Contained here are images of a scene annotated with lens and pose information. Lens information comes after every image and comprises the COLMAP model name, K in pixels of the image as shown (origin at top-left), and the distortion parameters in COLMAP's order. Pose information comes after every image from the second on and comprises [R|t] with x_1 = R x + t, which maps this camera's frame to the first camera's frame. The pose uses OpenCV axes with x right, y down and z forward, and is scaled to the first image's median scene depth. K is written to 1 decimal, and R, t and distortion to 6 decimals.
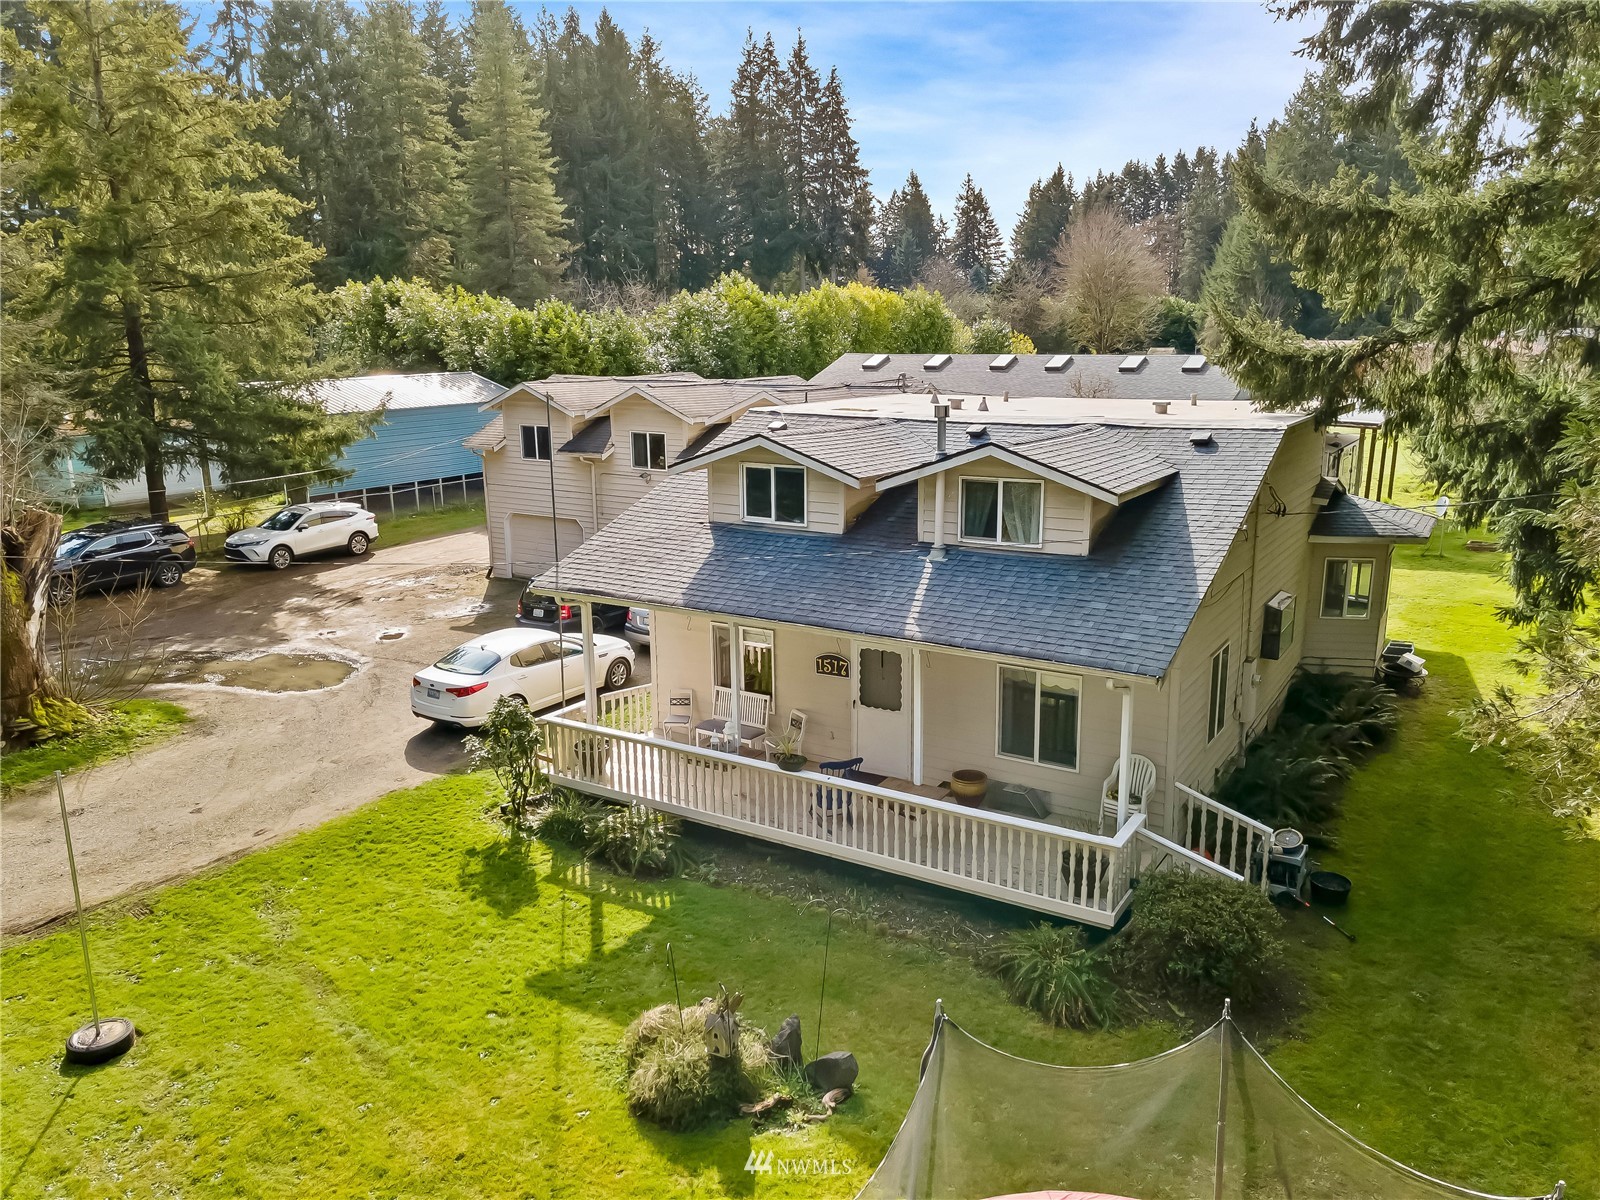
lens RADIAL K [[1167.8, 0, 807.1], [0, 1167.8, 599.3], [0, 0, 1]] dist [0.035776, 0.003617]
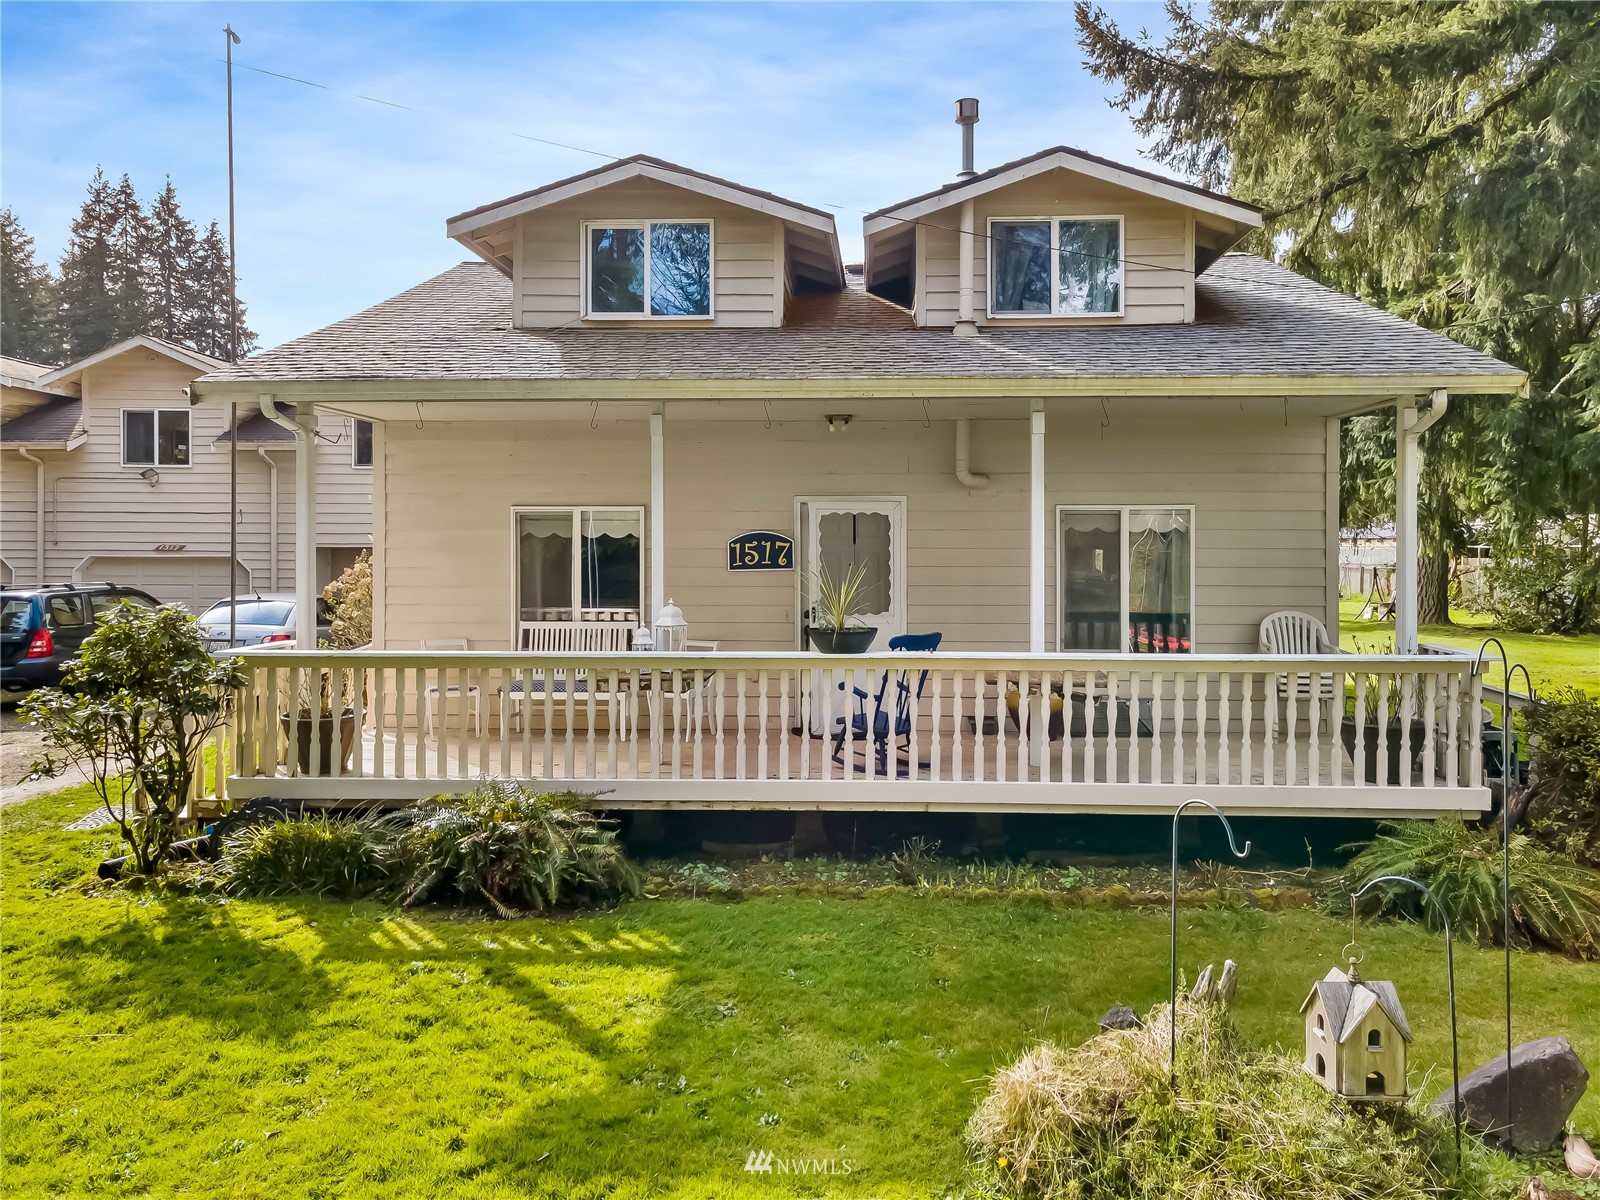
lens RADIAL K [[1193.1, 0, 798.7], [0, 1193.1, 545.1], [0, 0, 1]] dist [0.070823, 0.003329]
pose [[0.877242, 0.013165, 0.479868, -0.028686], [0.096339, 0.974459, -0.202850, 0.020148], [-0.470283, 0.224179, 0.853568, 0.052199]]
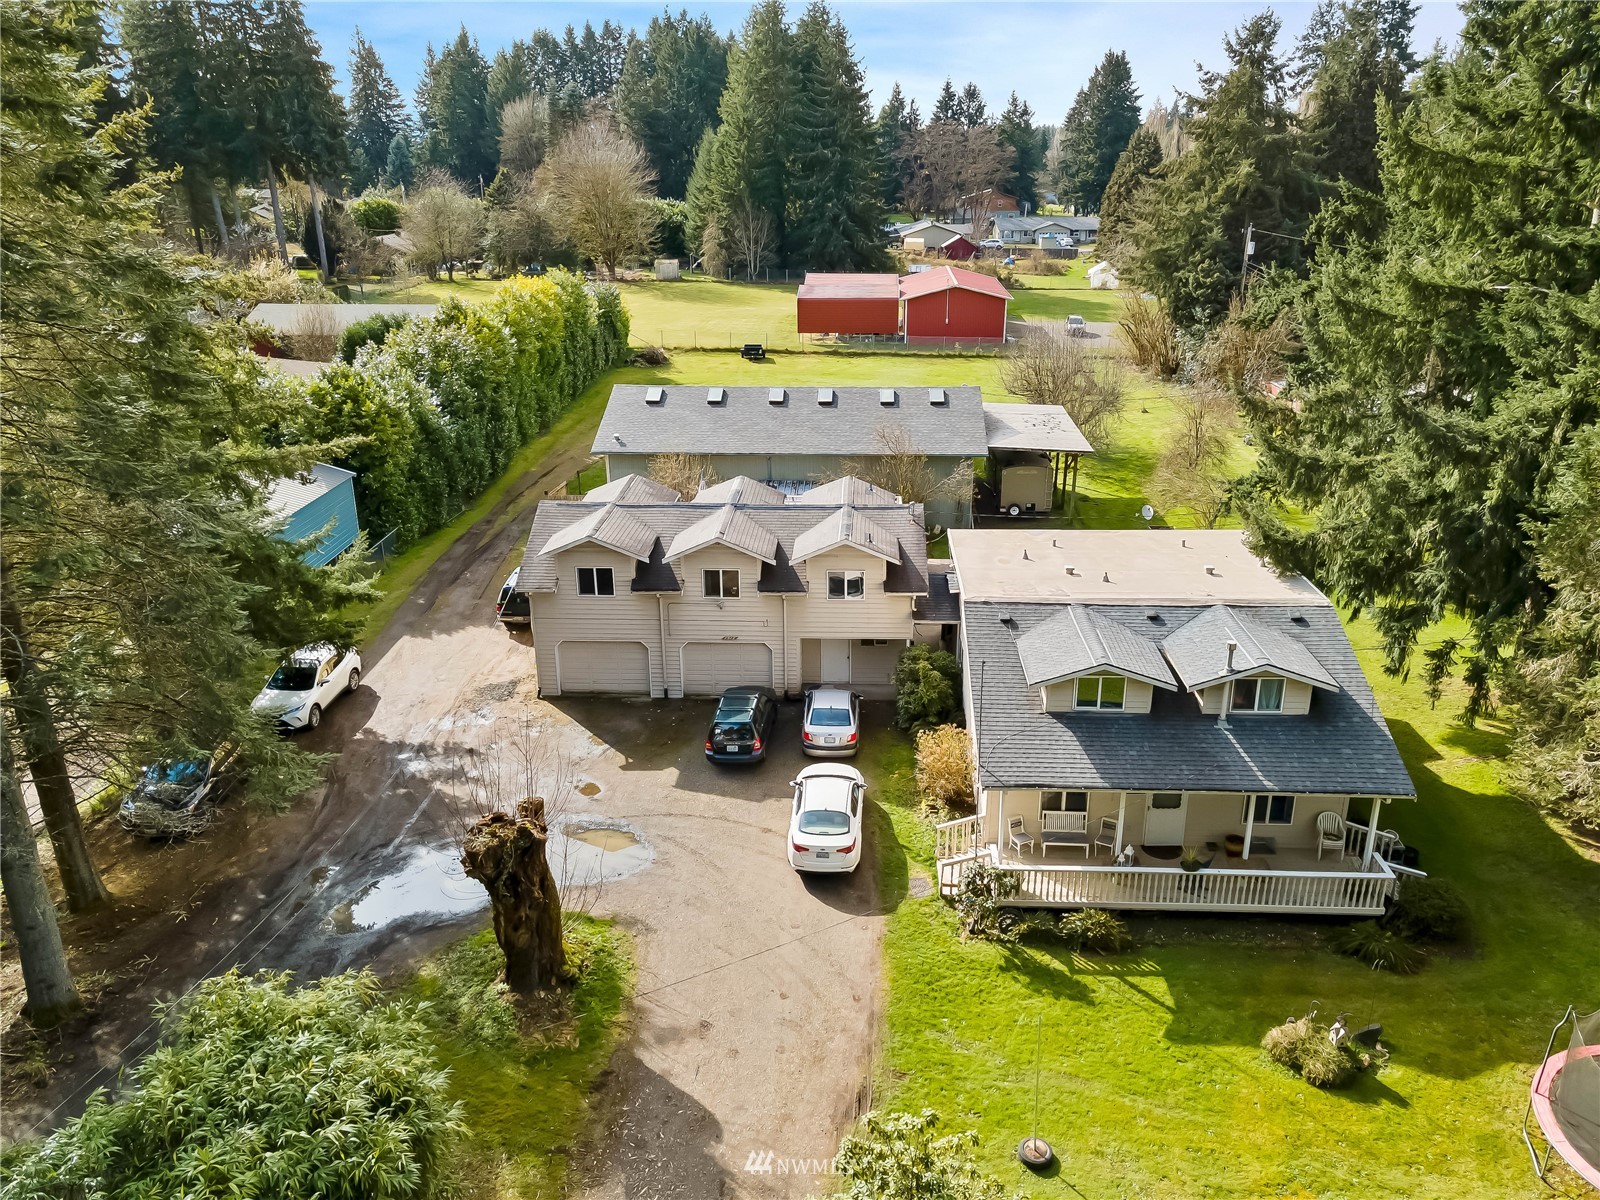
lens RADIAL K [[1167.8, 0, 807.1], [0, 1167.8, 599.3], [0, 0, 1]] dist [0.035776, 0.003617]
pose [[0.873132, -0.168751, 0.457345, -0.120416], [0.110479, 0.982261, 0.151516, -0.055768], [-0.474801, -0.081767, 0.876287, -0.020812]]
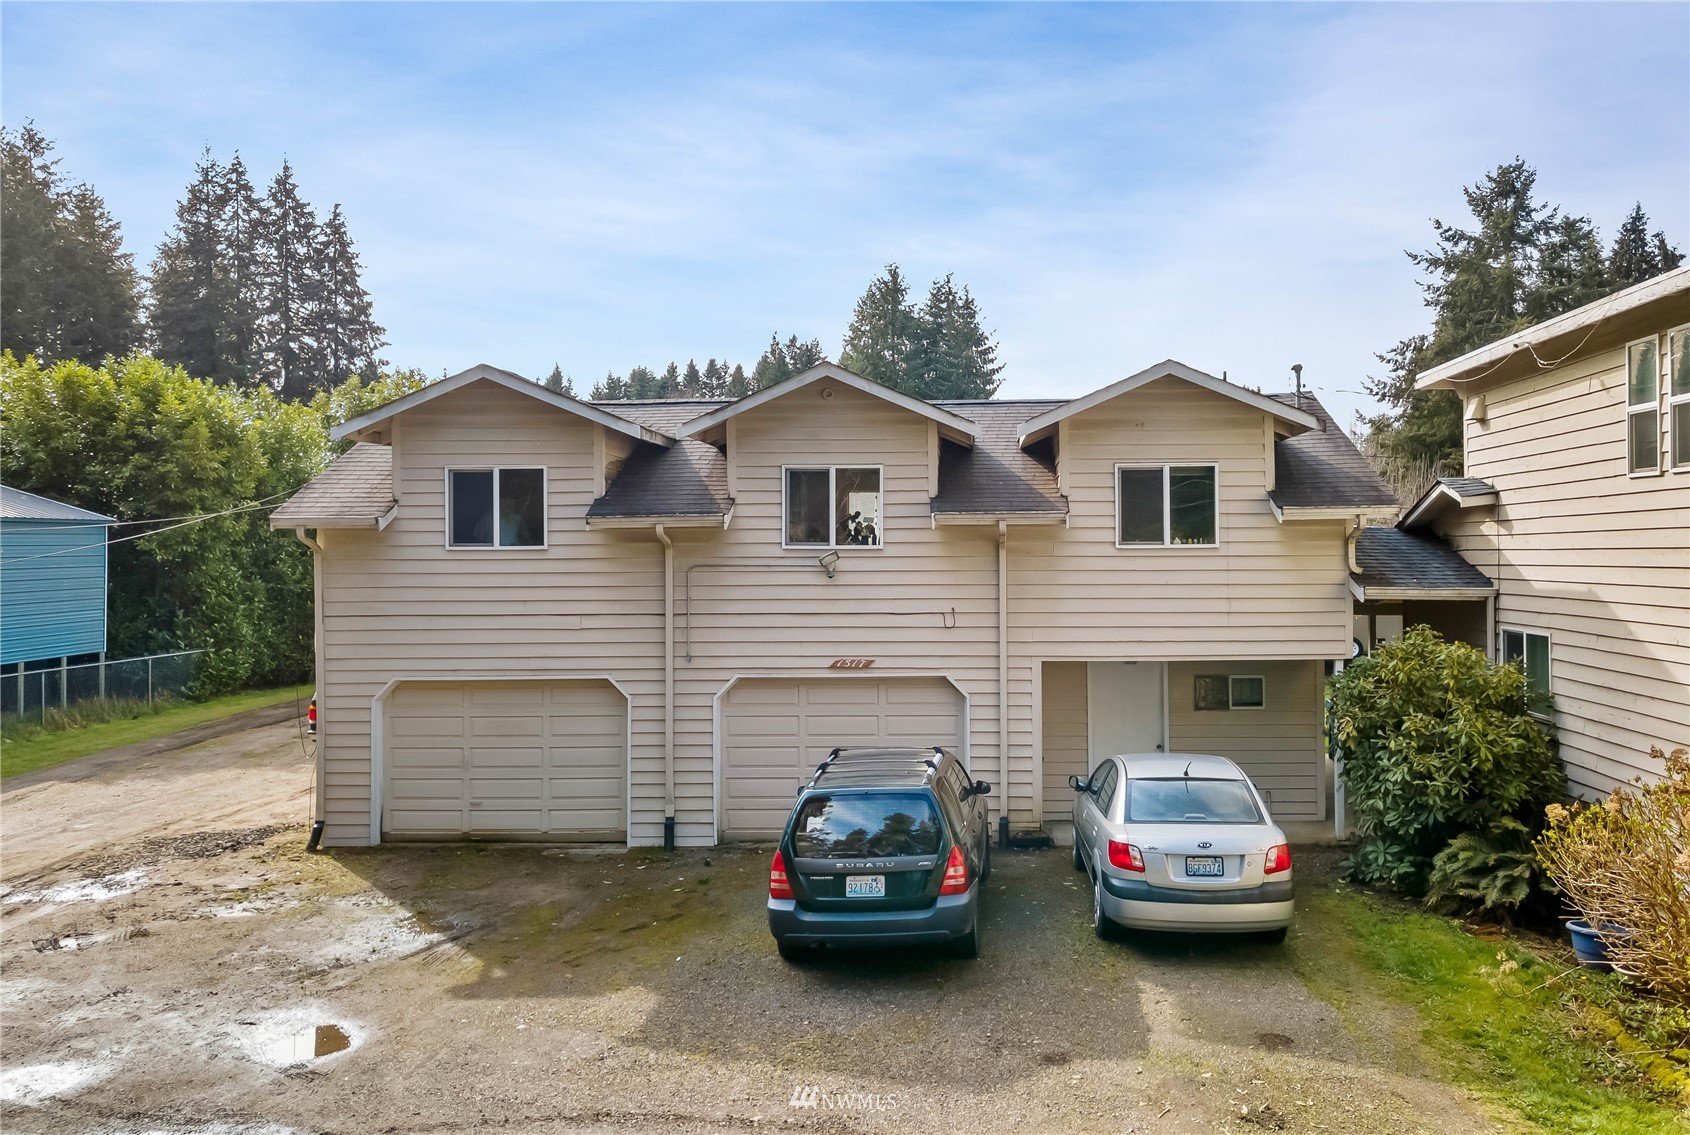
lens RADIAL K [[1293.6, 0, 943.1], [0, 1293.6, 544.6], [0, 0, 1]] dist [0.041616, -0.002267]
pose [[0.862719, 0.006806, 0.505637, -0.069180], [0.111632, 0.972677, -0.203561, -0.001122], [-0.493207, 0.232061, 0.838388, 0.109571]]
